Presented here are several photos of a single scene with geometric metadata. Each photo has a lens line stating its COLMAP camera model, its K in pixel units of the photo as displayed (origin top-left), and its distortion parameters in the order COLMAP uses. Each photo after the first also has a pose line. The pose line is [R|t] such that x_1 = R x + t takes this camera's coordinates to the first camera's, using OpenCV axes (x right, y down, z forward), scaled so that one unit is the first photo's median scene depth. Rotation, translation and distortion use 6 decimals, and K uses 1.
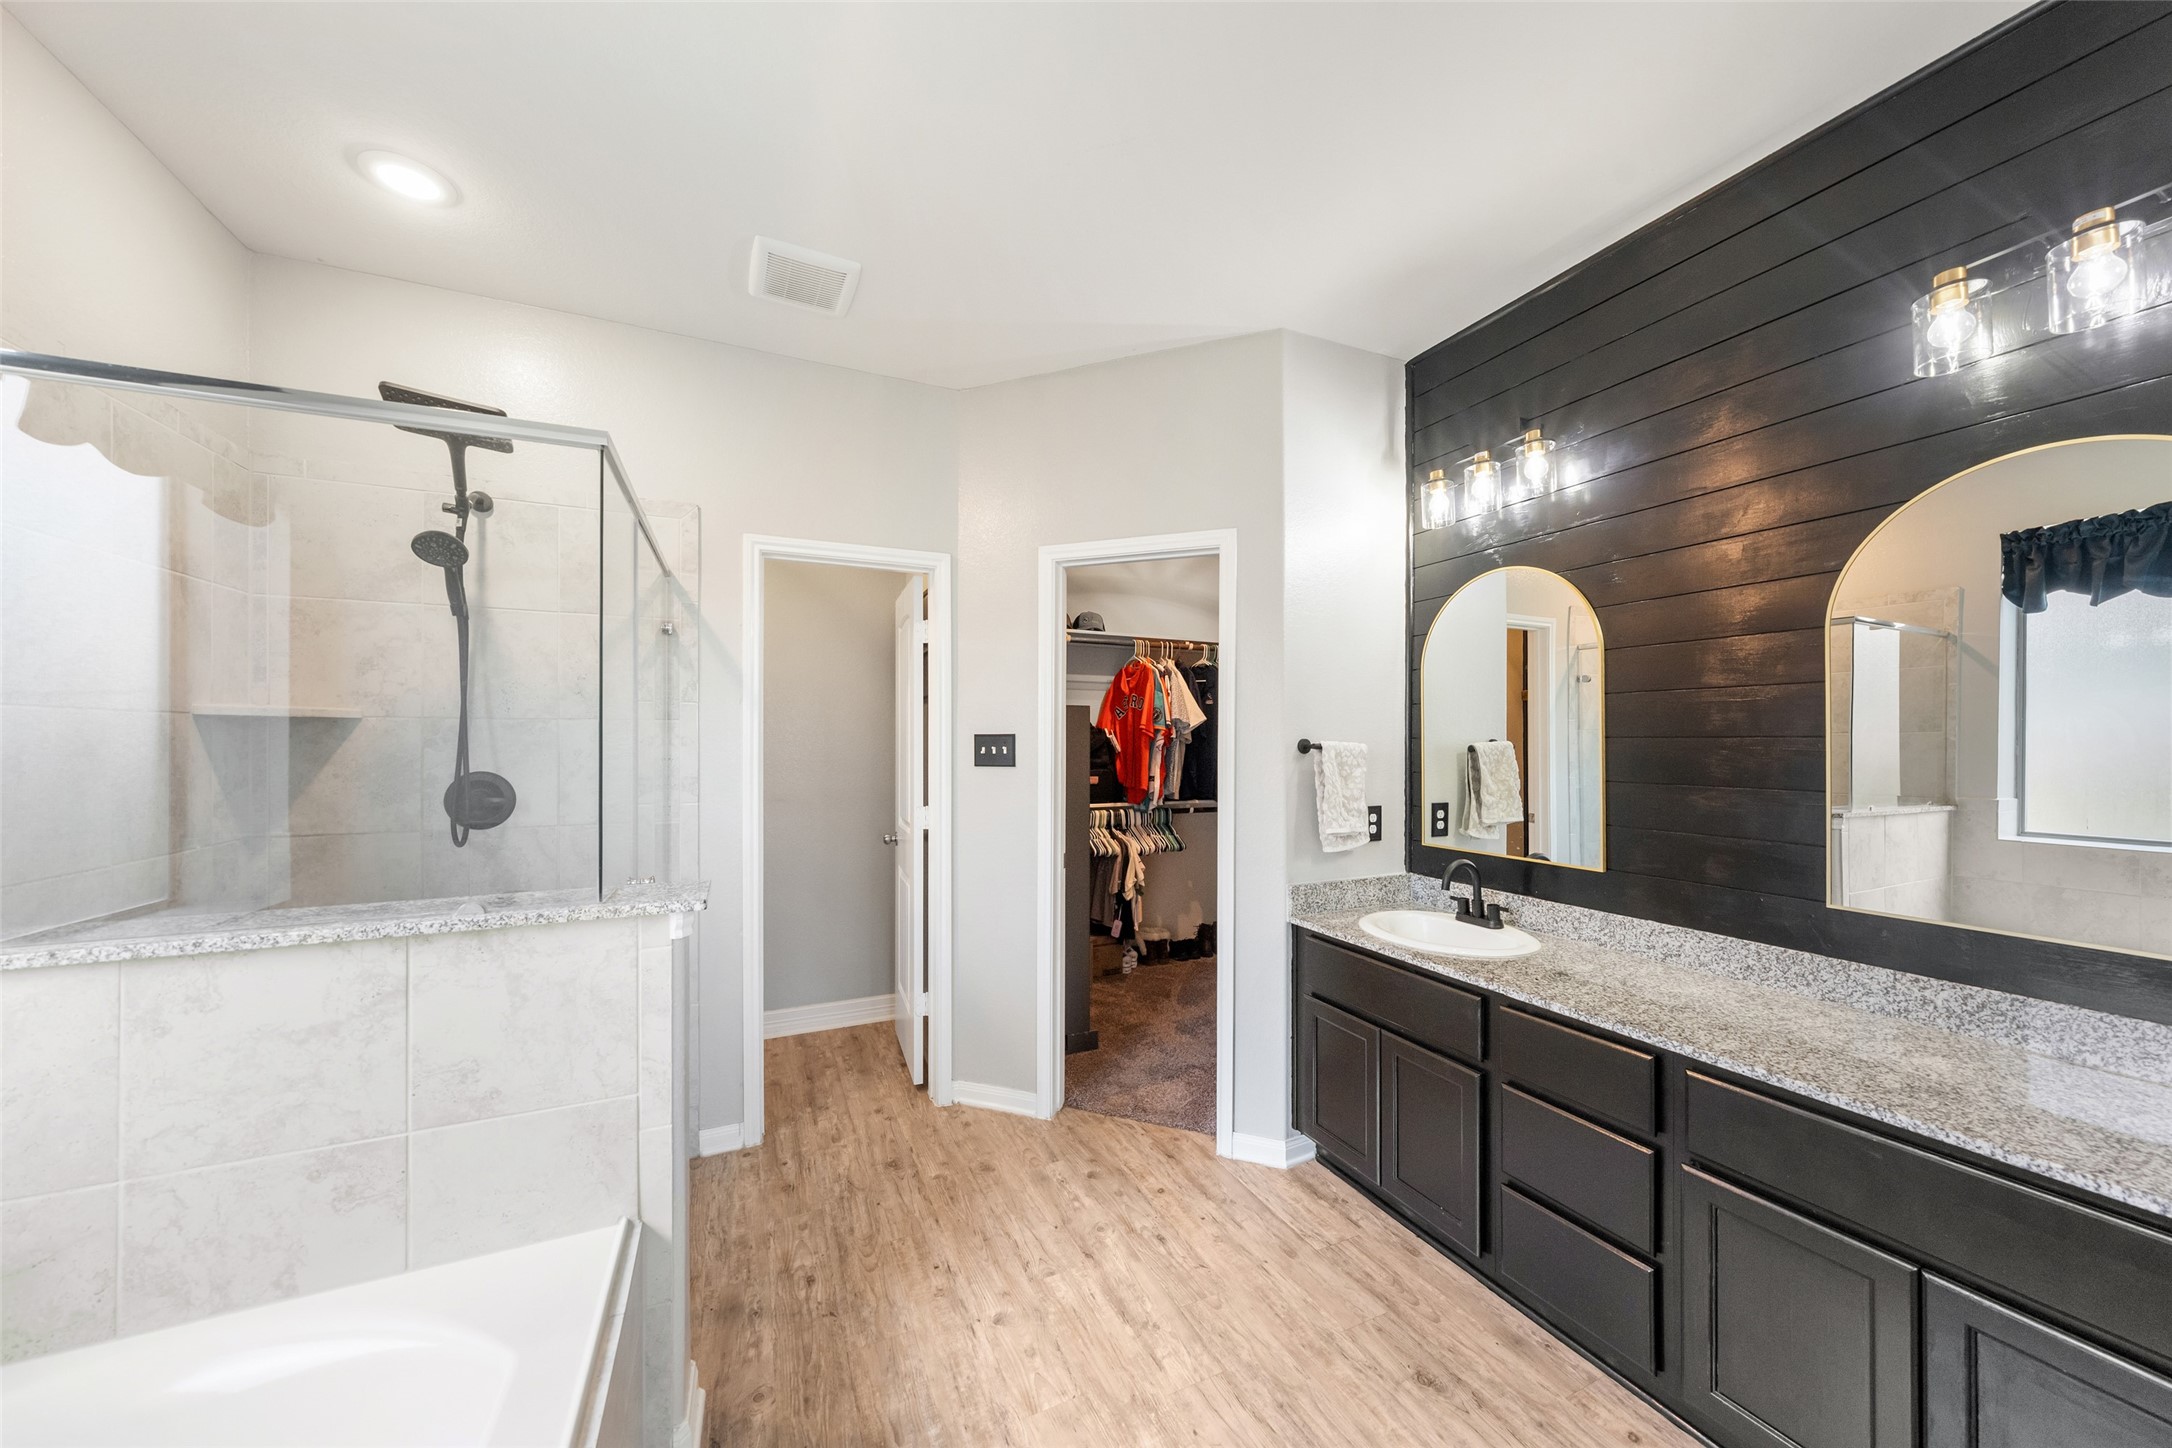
lens RADIAL K [[750.5, 0, 1081.1], [0, 750.5, 731.4], [0, 0, 1]] dist [-0.000943, -0.000186]
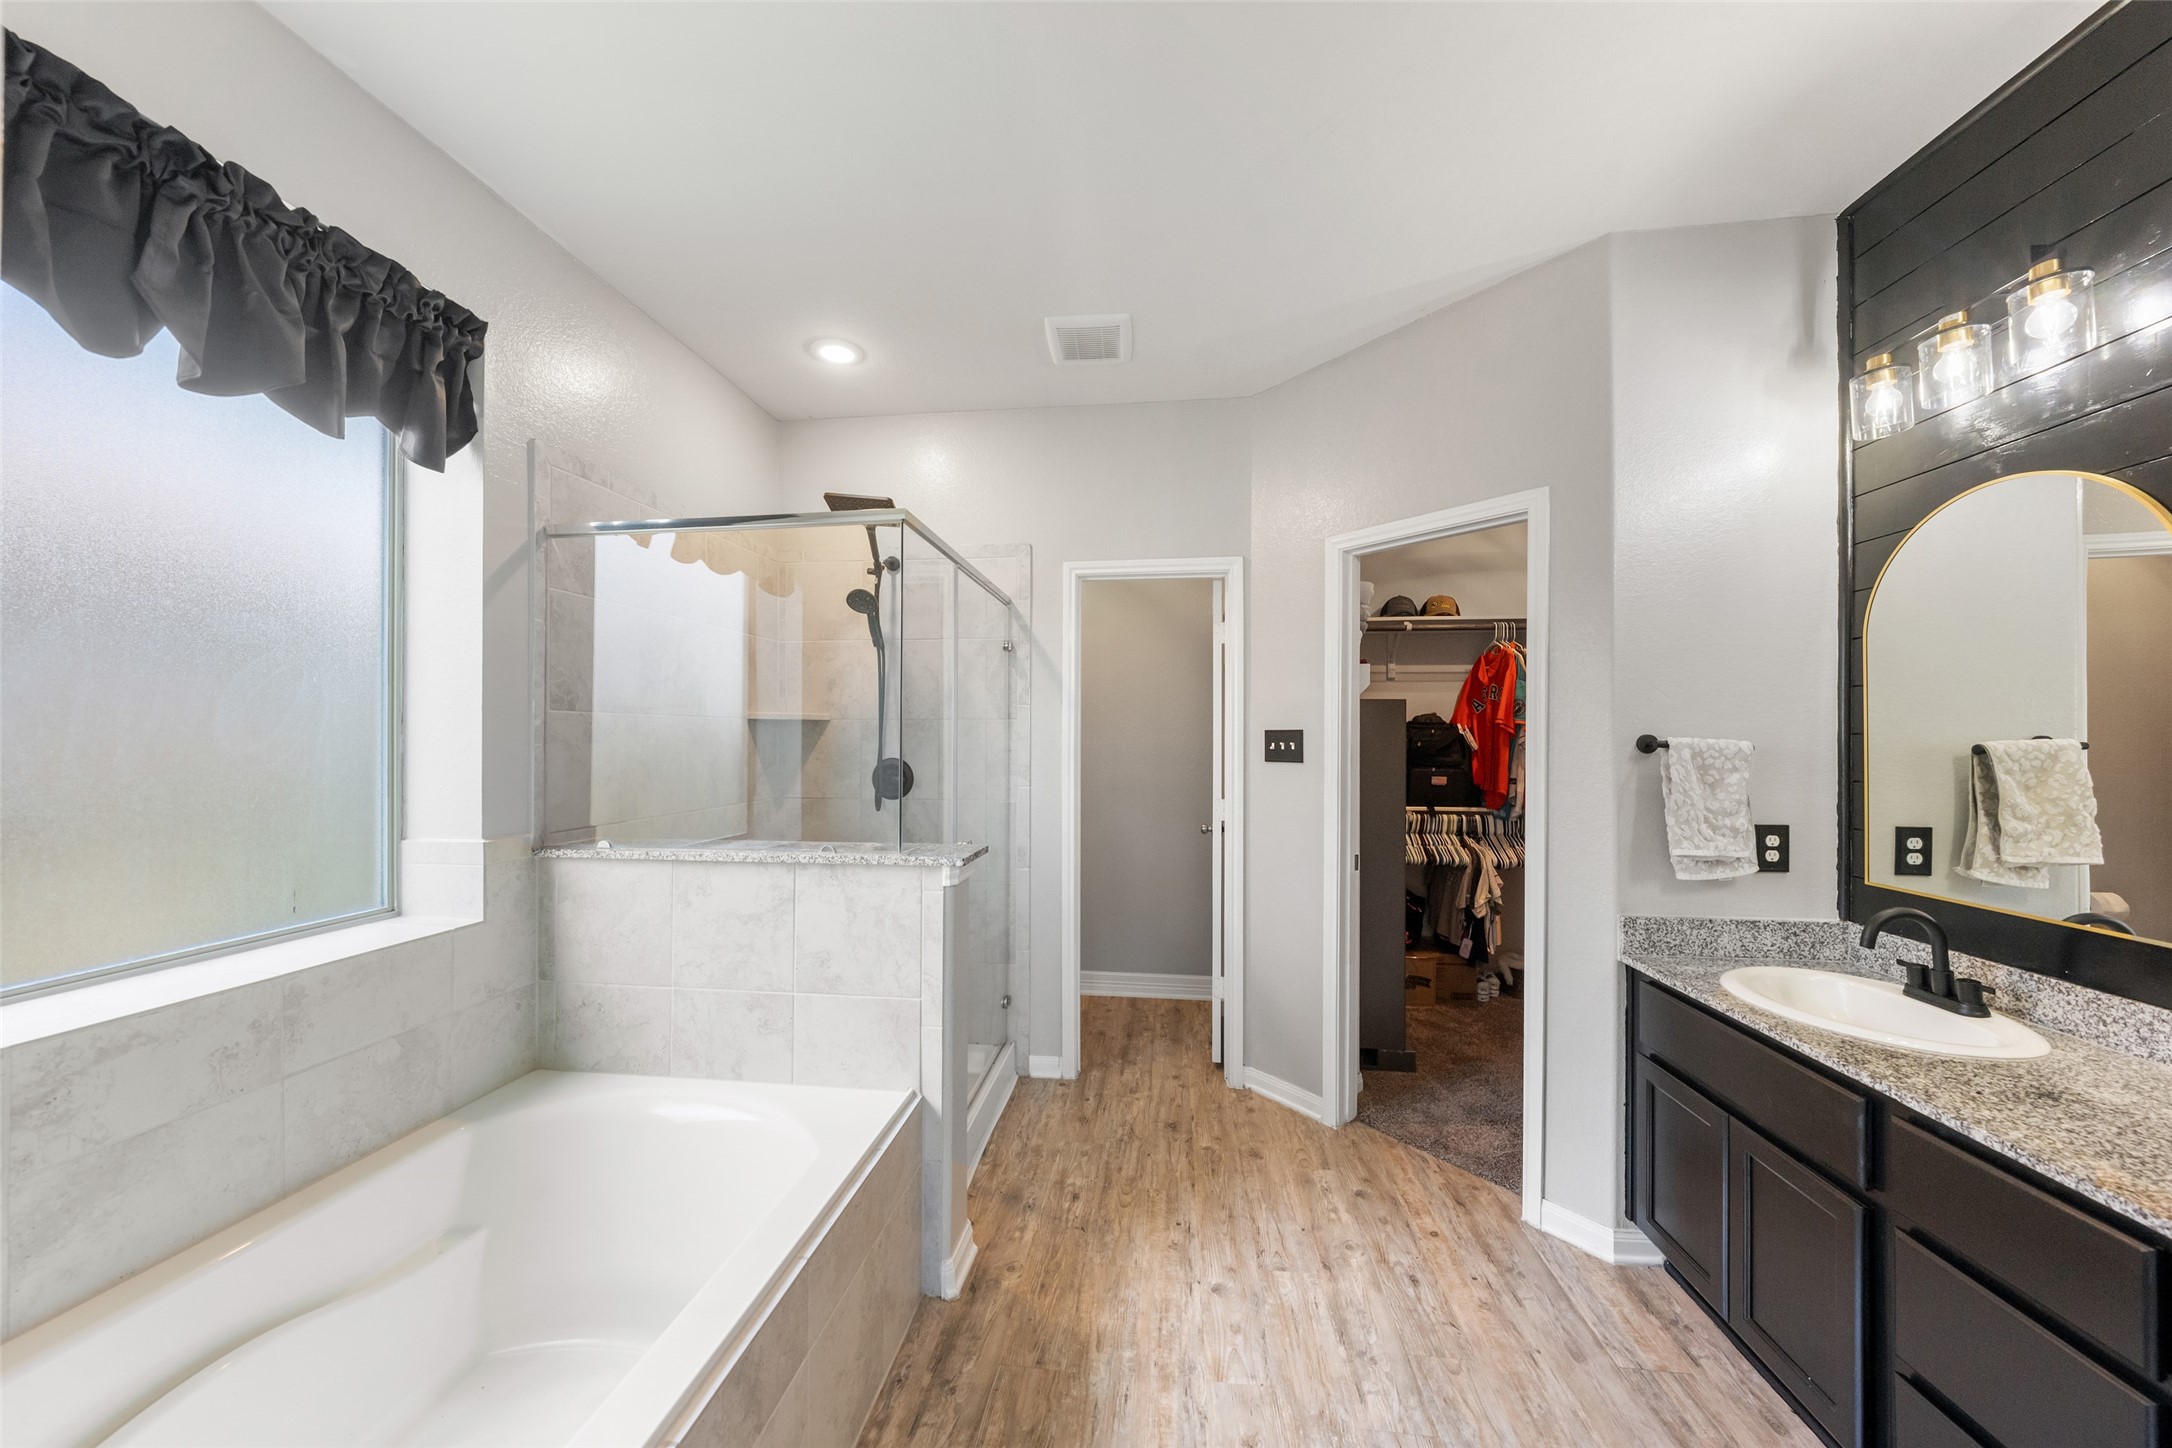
lens RADIAL K [[746.0, 0, 1086.0], [0, 746.0, 724.0], [0, 0, 1]] dist [-0.001476, 0.000346]
pose [[0.852456, -0.006913, -0.522754, 0.227506], [0.003393, 0.999965, -0.007690, 0.002907], [0.522789, 0.004782, 0.852449, 0.011603]]
